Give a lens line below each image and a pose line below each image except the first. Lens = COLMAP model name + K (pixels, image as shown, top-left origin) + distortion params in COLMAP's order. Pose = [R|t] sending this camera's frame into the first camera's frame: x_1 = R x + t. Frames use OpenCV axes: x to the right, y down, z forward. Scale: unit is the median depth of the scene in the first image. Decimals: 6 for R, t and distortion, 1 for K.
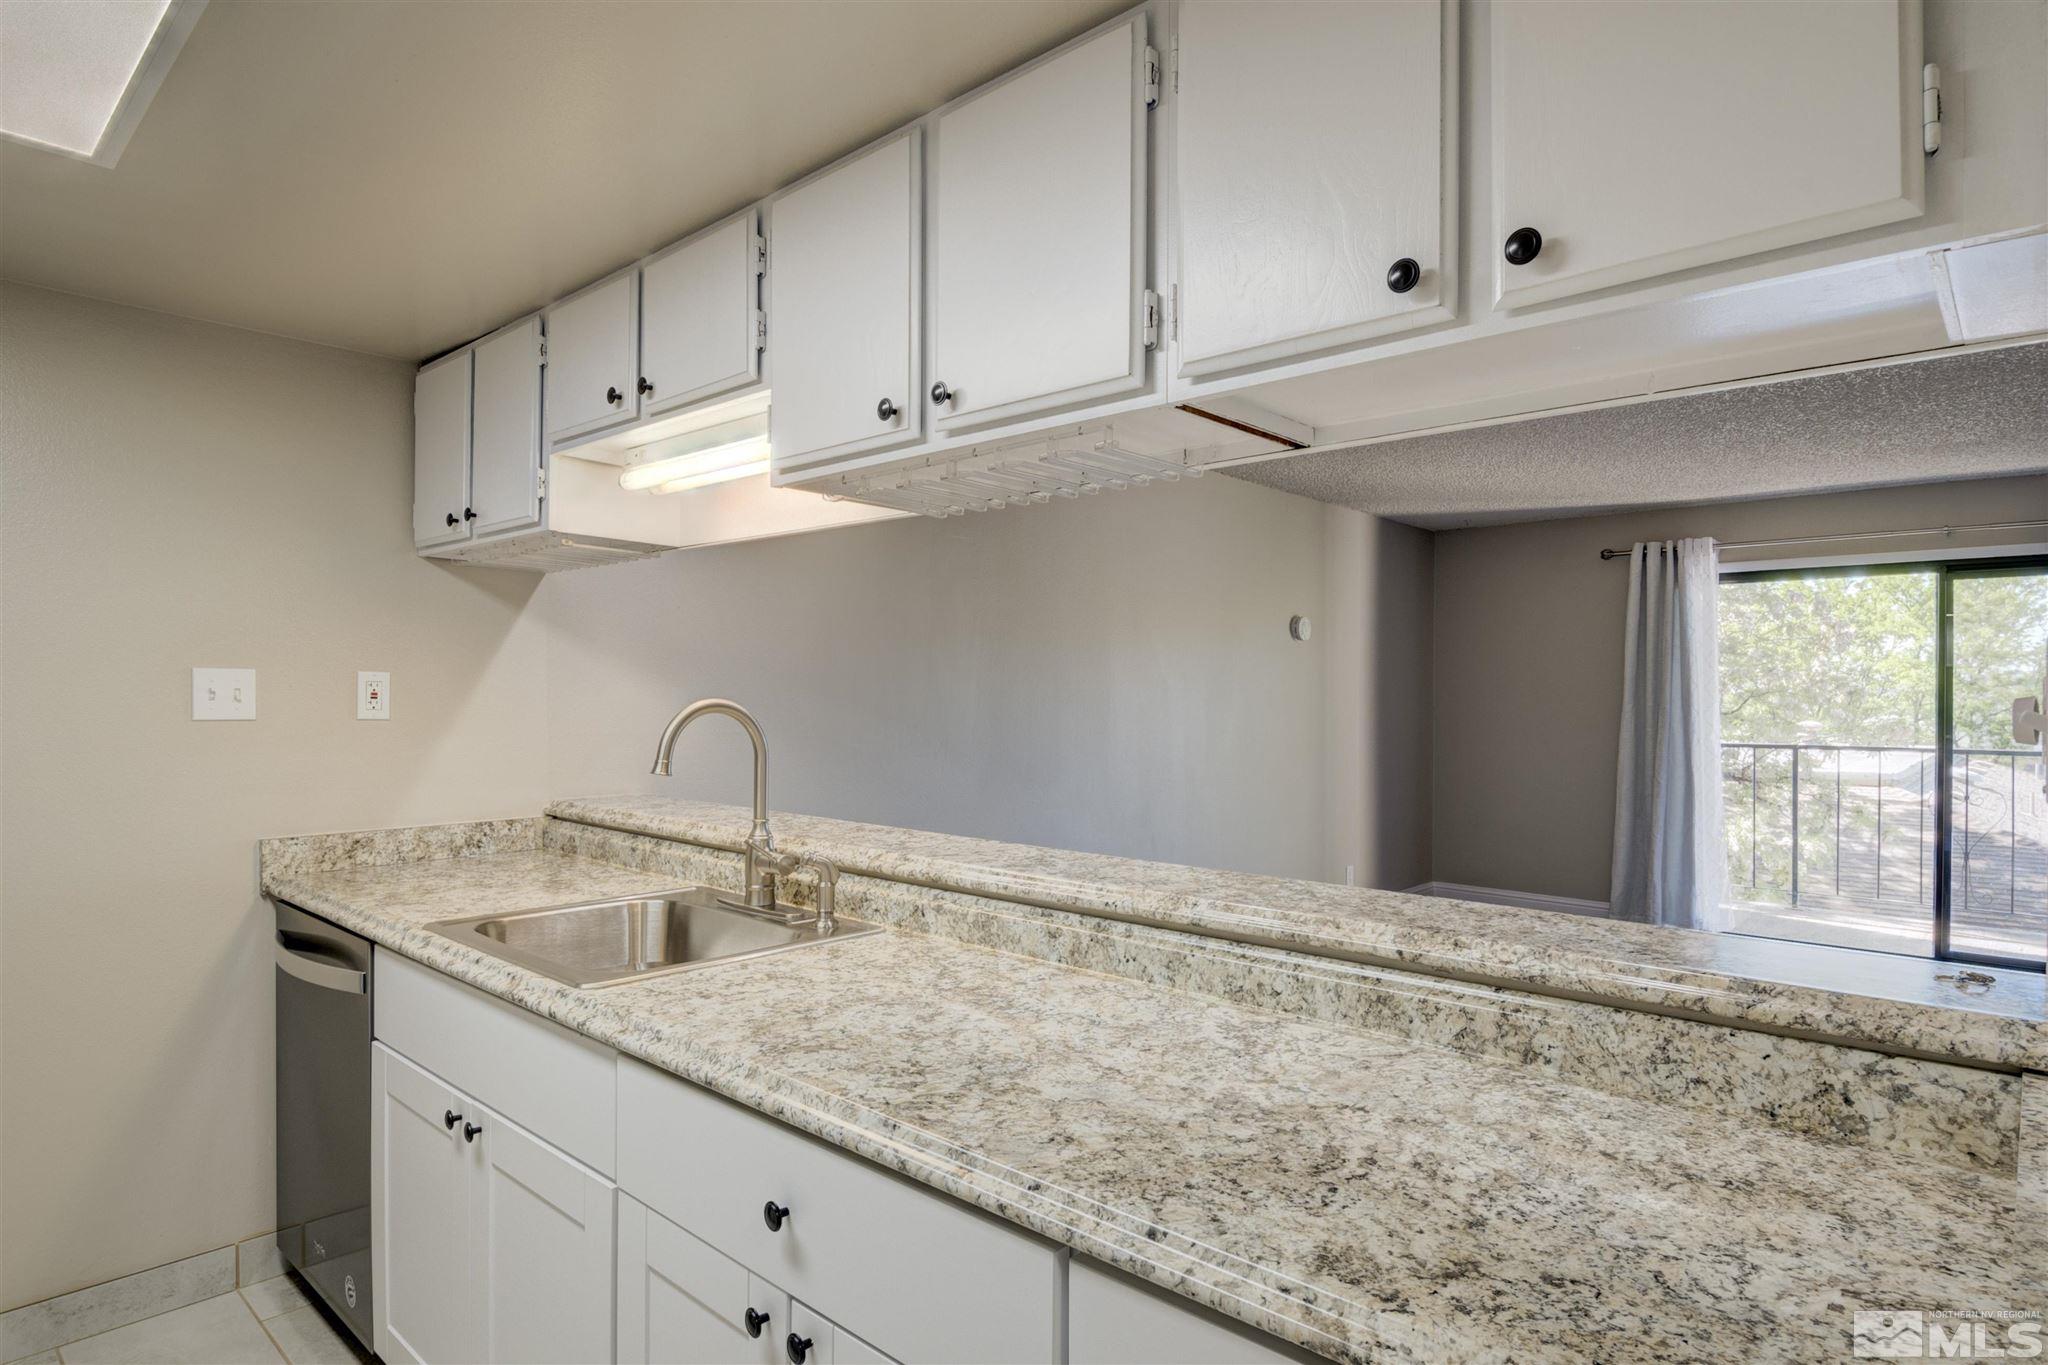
lens RADIAL K [[1114.7, 0, 1049.5], [0, 1114.7, 706.1], [0, 0, 1]] dist [-0.000877, -0.001966]
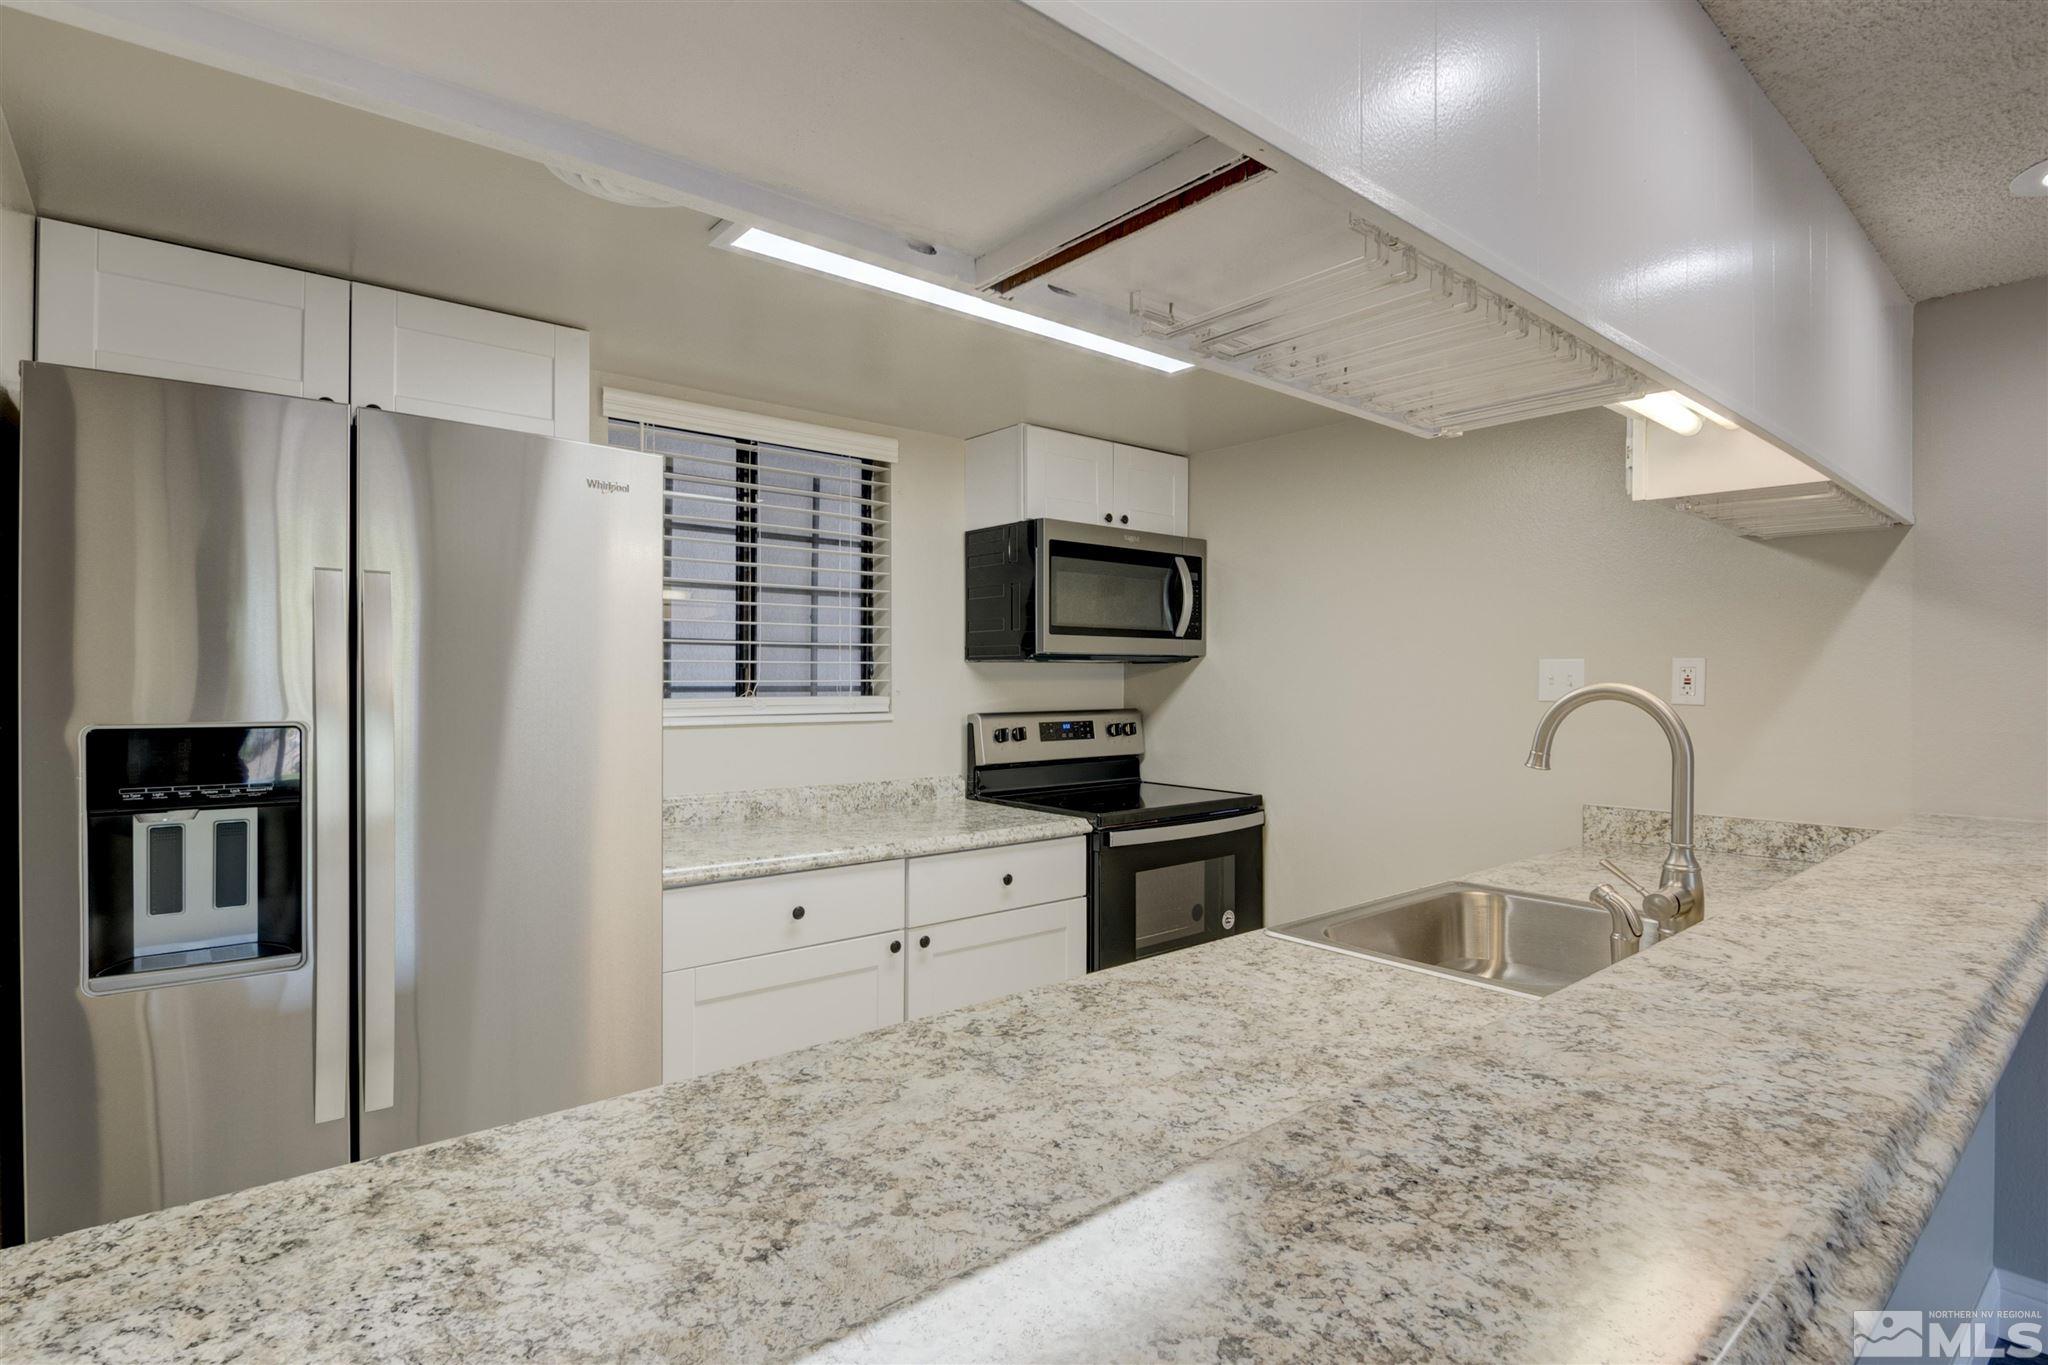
lens RADIAL K [[996.8, 0, 1042.2], [0, 996.8, 680.9], [0, 0, 1]] dist [-0.003265, -0.006834]
pose [[-0.134594, -0.002782, -0.990897, 0.690967], [-0.011444, 0.999934, -0.001253, -0.003302], [0.990835, 0.011171, -0.134617, 0.986438]]
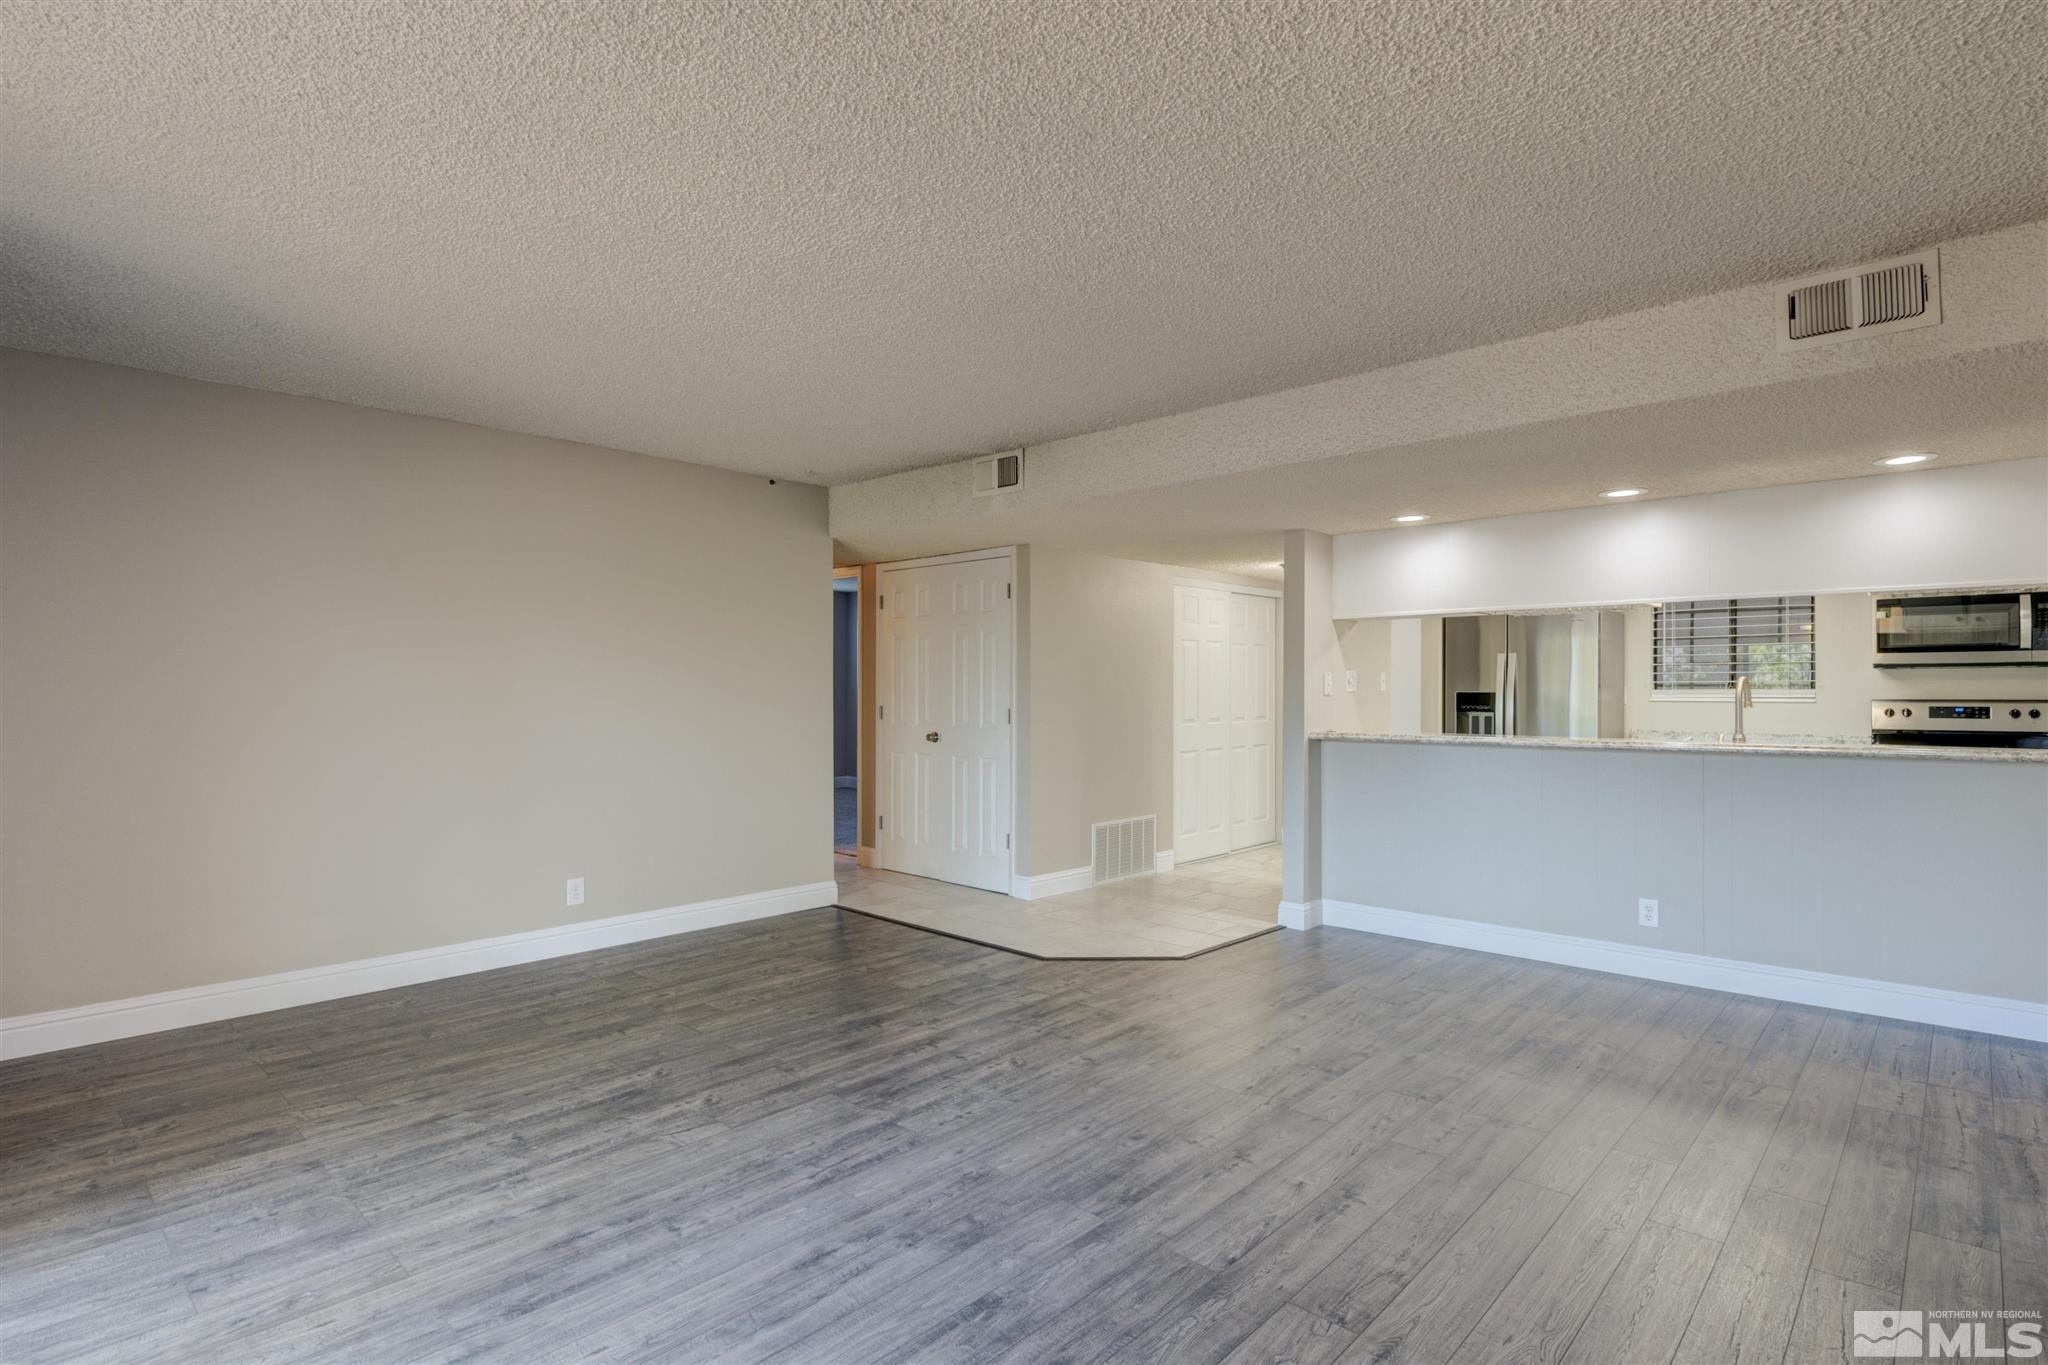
lens RADIAL K [[996.8, 0, 1039.3], [0, 996.8, 679.5], [0, 0, 1]] dist [-0.003265, -0.006834]
pose [[-0.999646, -0.005043, 0.026135, 1.657434], [-0.005100, 0.999985, -0.002092, 0.015749], [-0.026124, -0.002224, -0.999656, 4.546359]]
